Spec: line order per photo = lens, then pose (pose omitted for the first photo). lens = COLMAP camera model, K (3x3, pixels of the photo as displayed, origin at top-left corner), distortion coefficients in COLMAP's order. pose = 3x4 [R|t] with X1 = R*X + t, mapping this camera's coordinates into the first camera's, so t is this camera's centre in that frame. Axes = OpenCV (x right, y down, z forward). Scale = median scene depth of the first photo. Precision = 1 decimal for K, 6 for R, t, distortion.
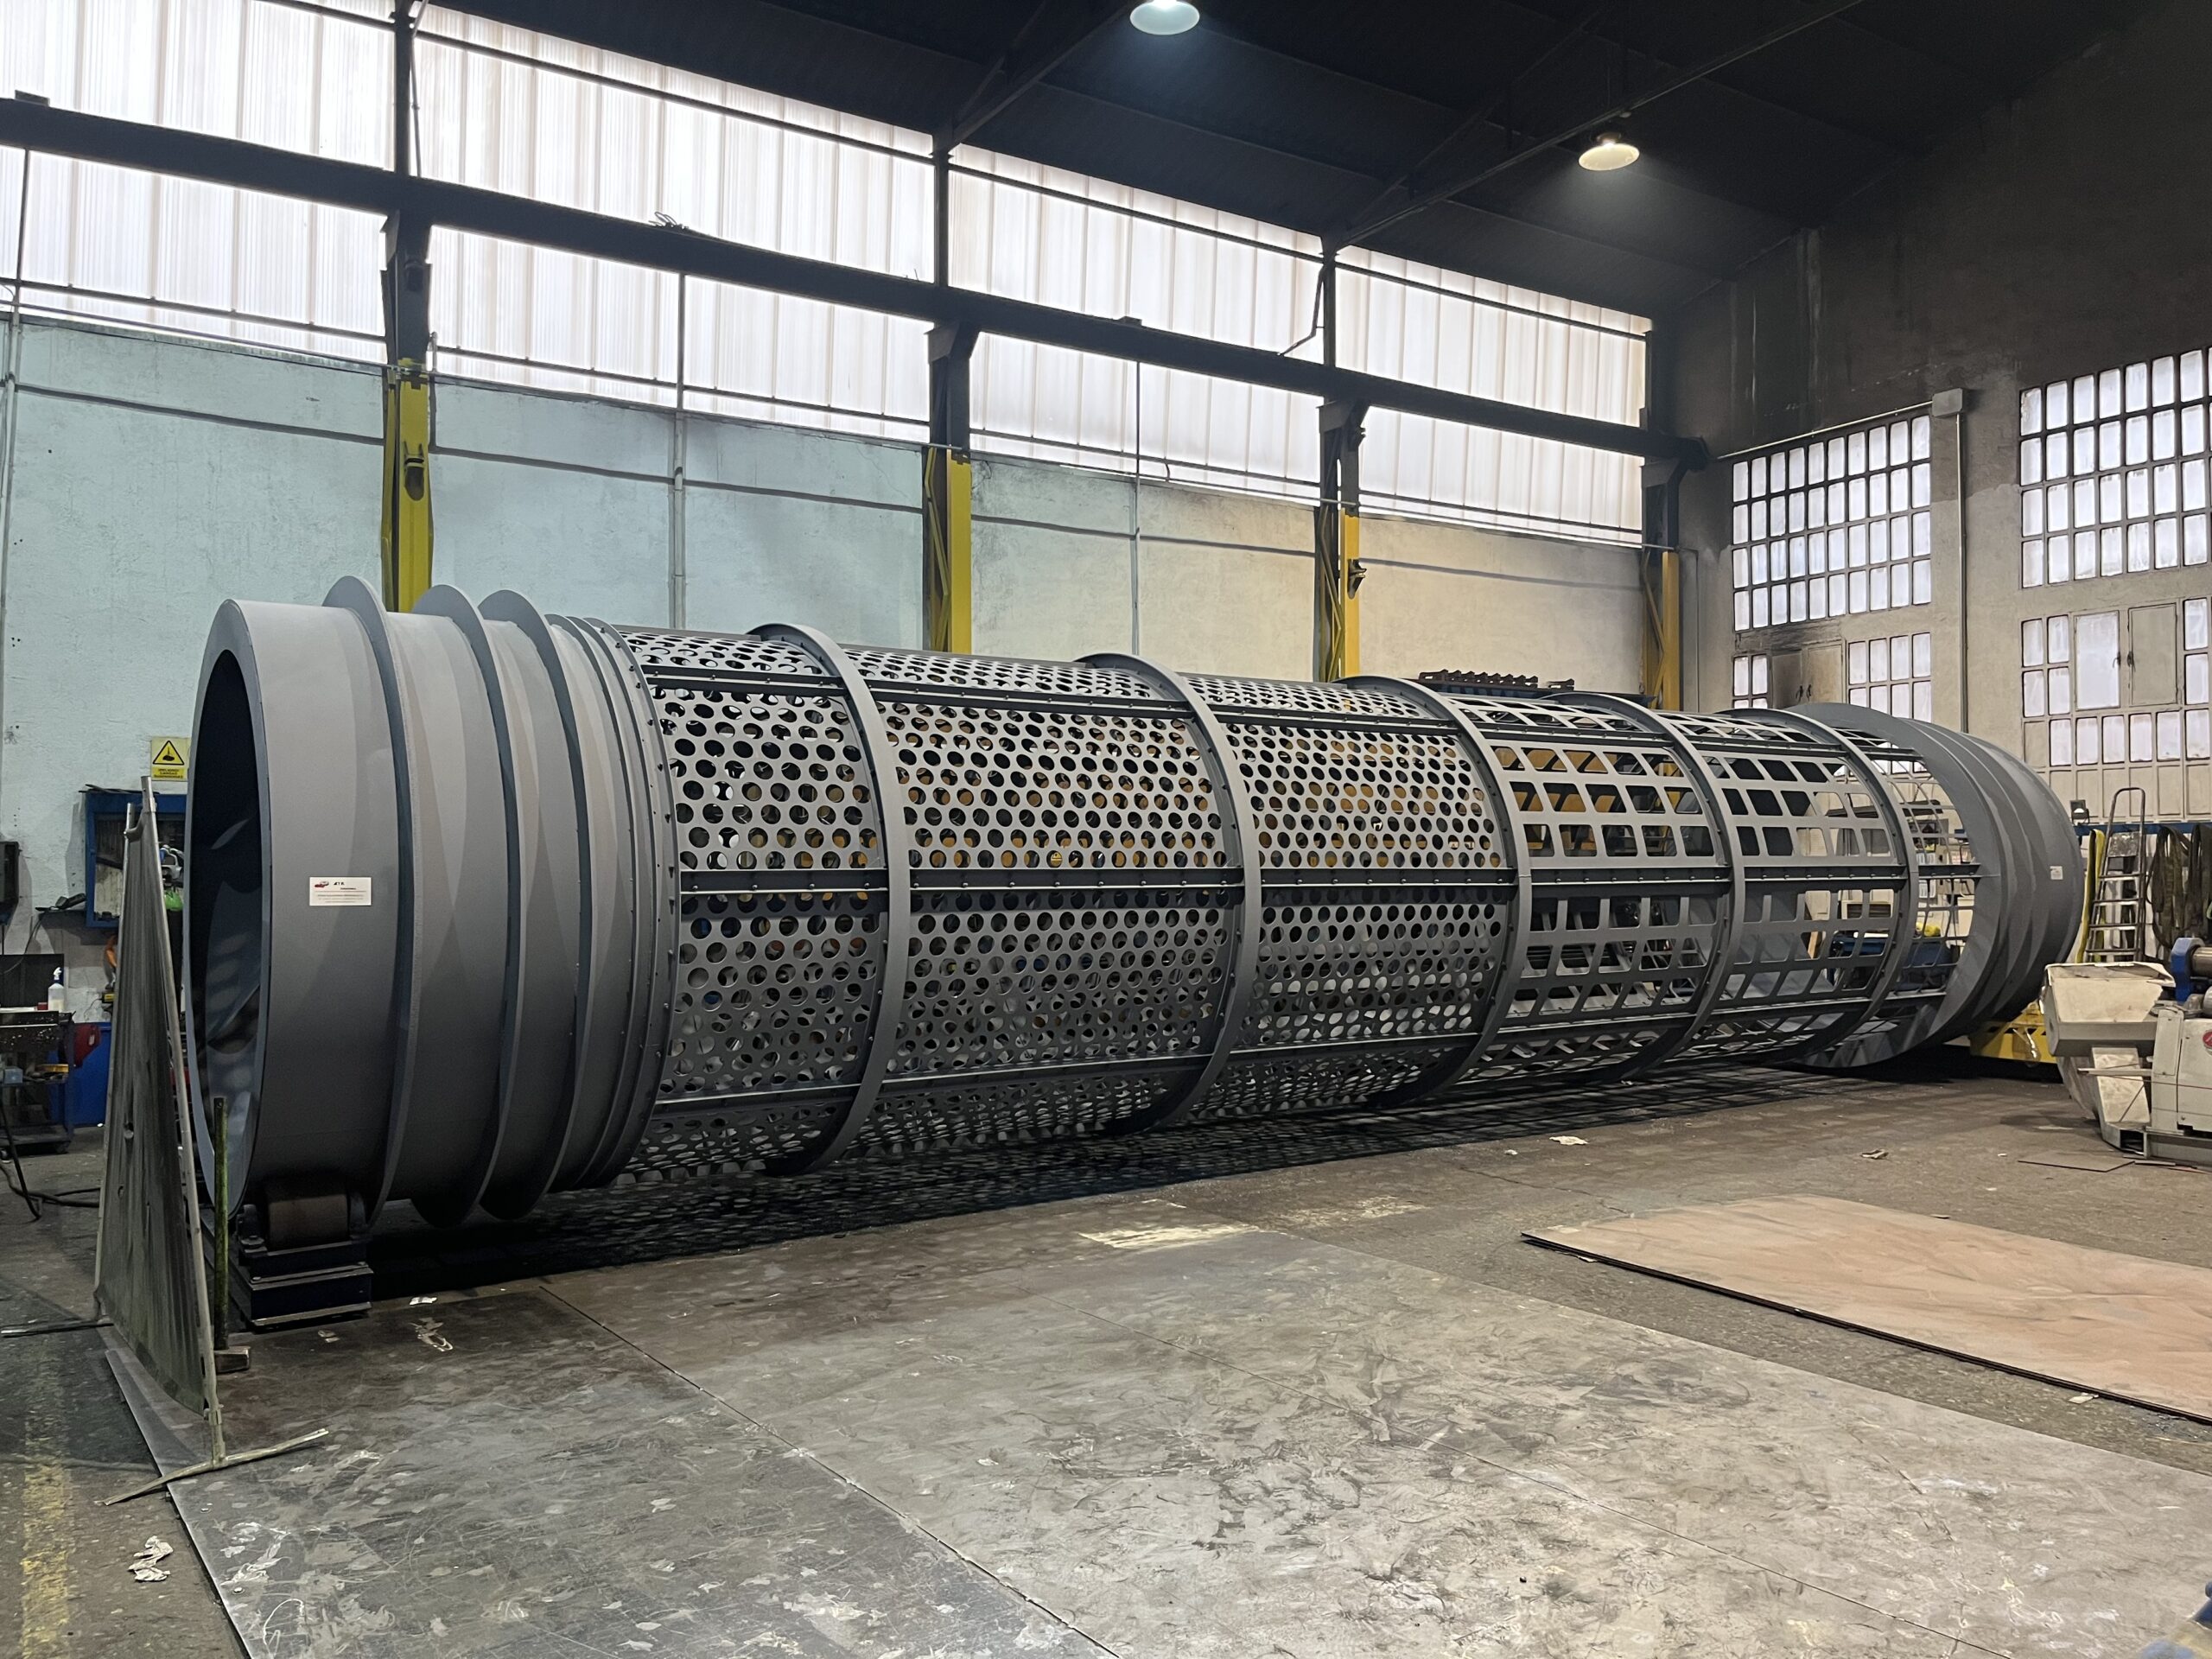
lens RADIAL K [[1677.2, 0, 1094.7], [0, 1677.2, 827.6], [0, 0, 1]] dist [0.012447, 0.004578]
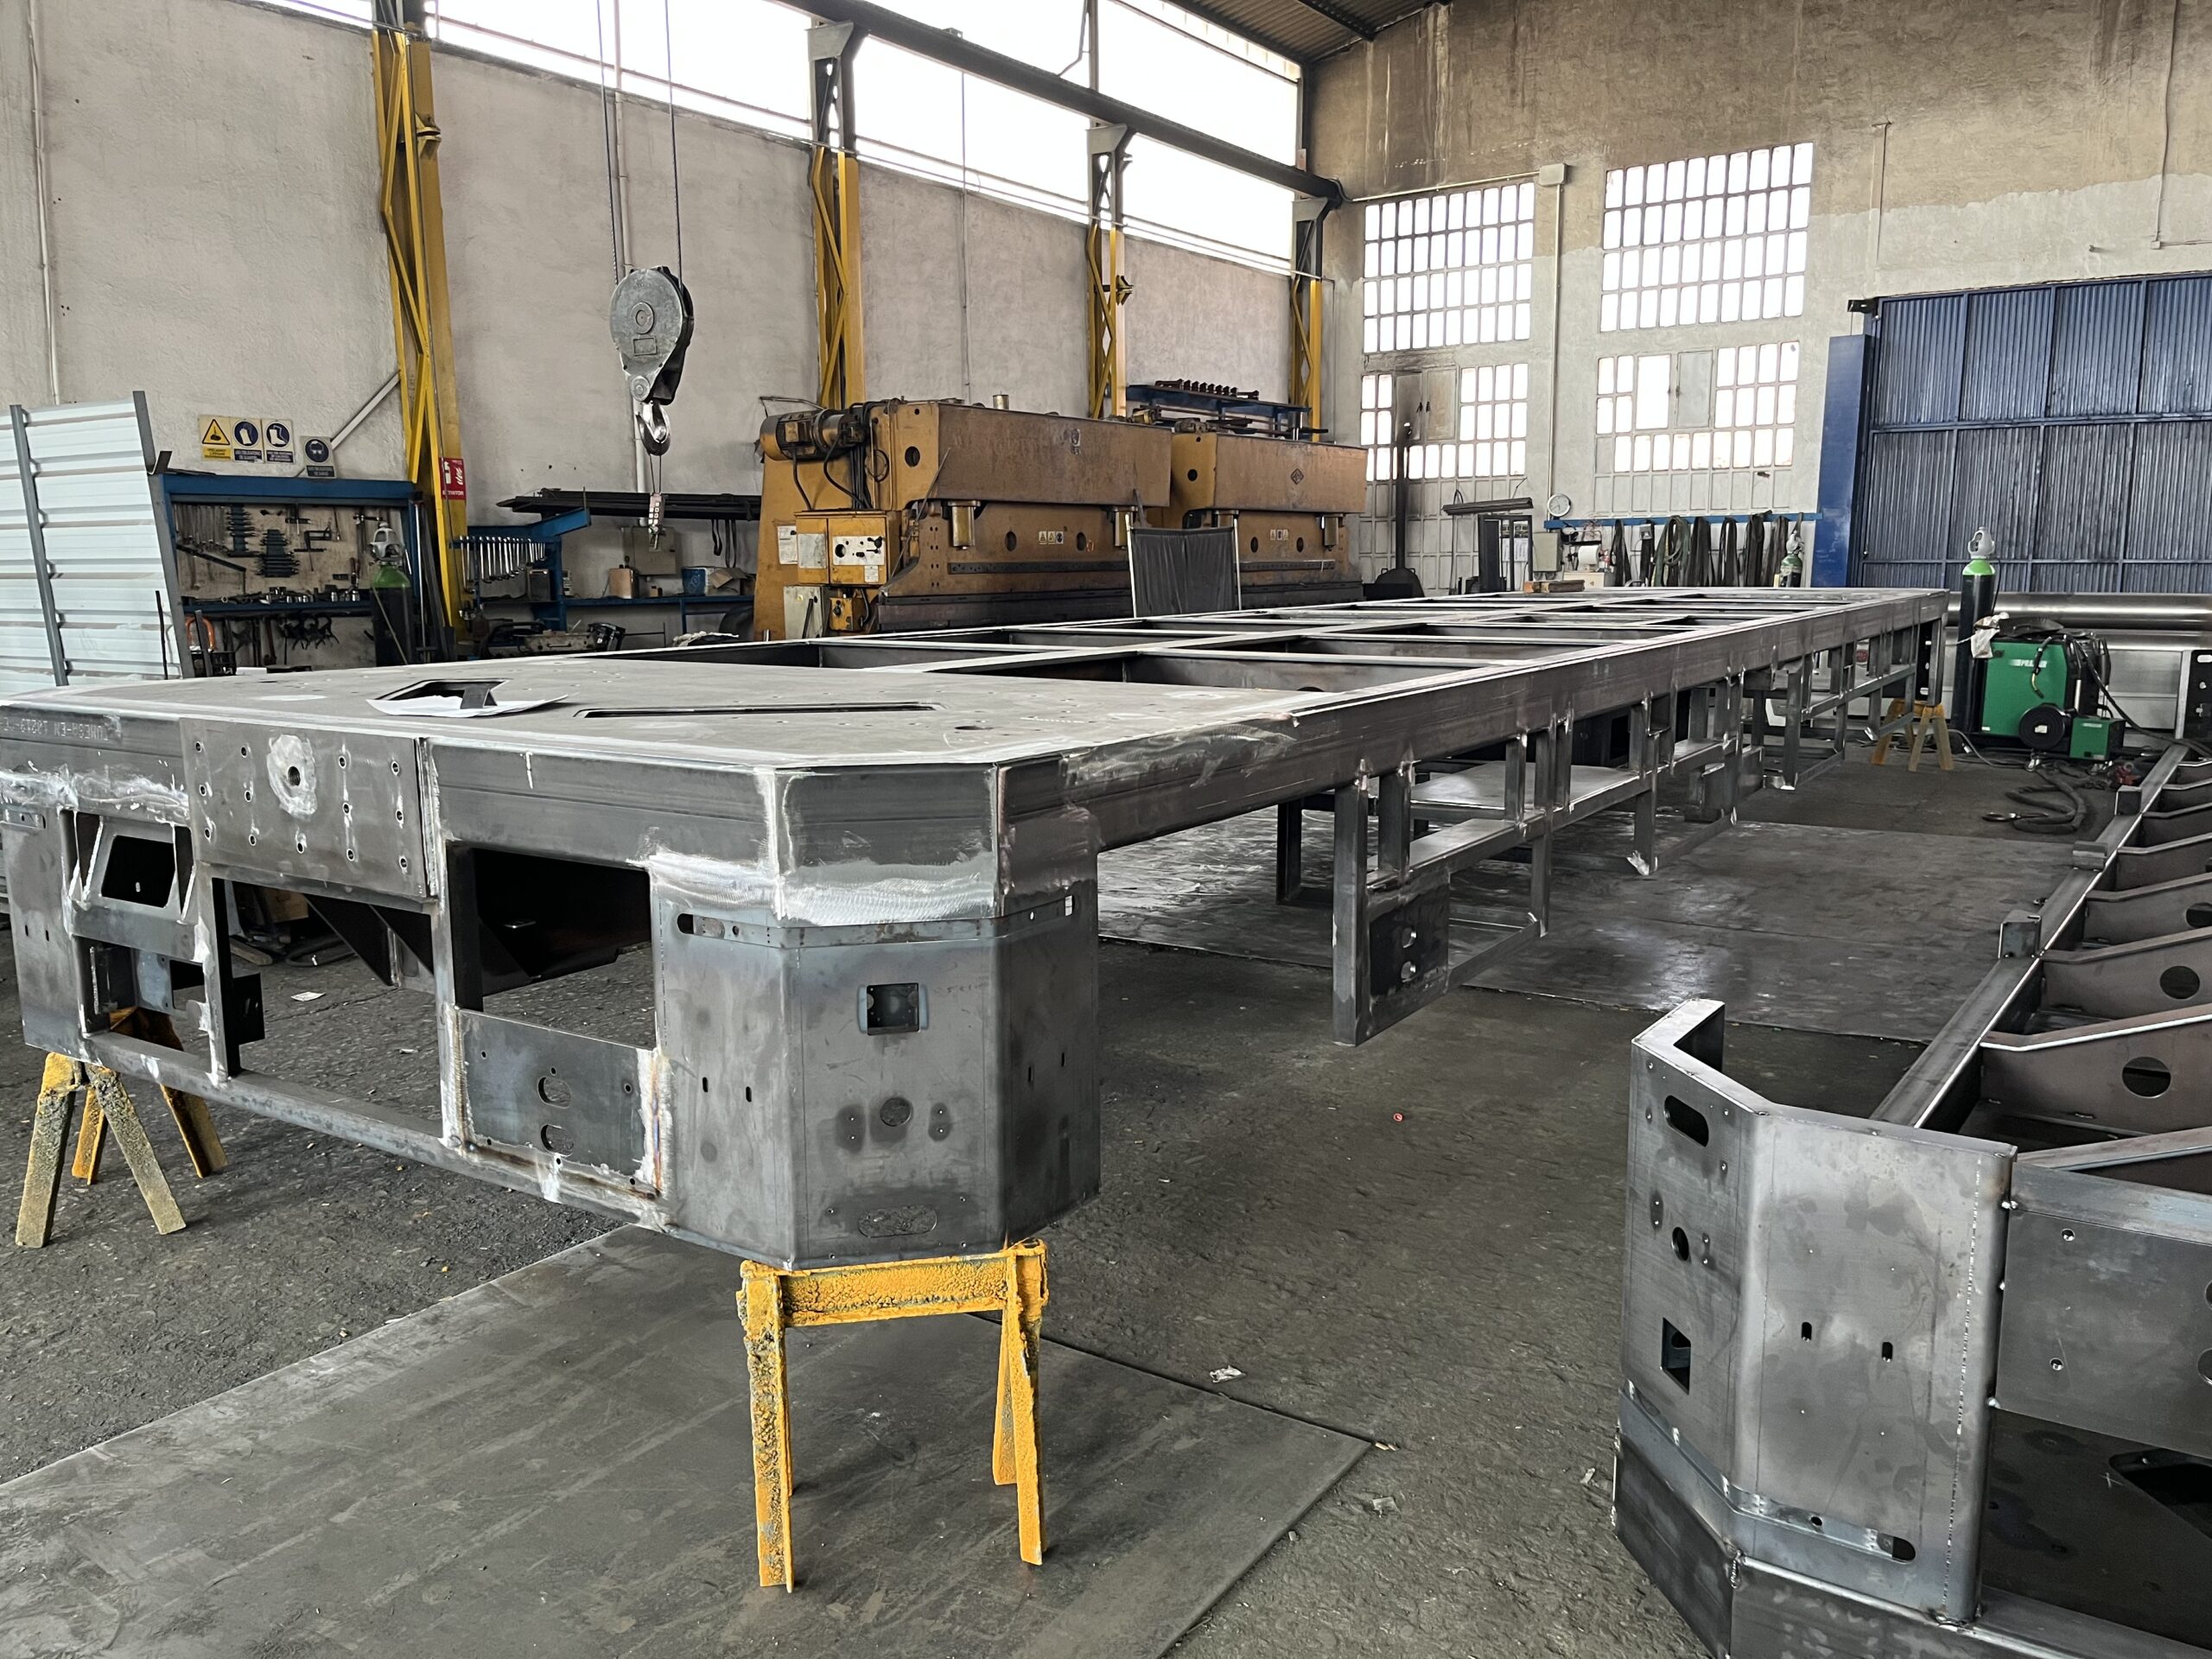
lens RADIAL K [[1677.2, 0, 1116.5], [0, 1677.2, 835.0], [0, 0, 1]] dist [0.012447, 0.004578]
pose [[0.916835, -0.071581, 0.392797, -0.314698], [-0.002118, 0.982912, 0.184065, 0.002683], [-0.399261, -0.169589, 0.901016, -0.085044]]
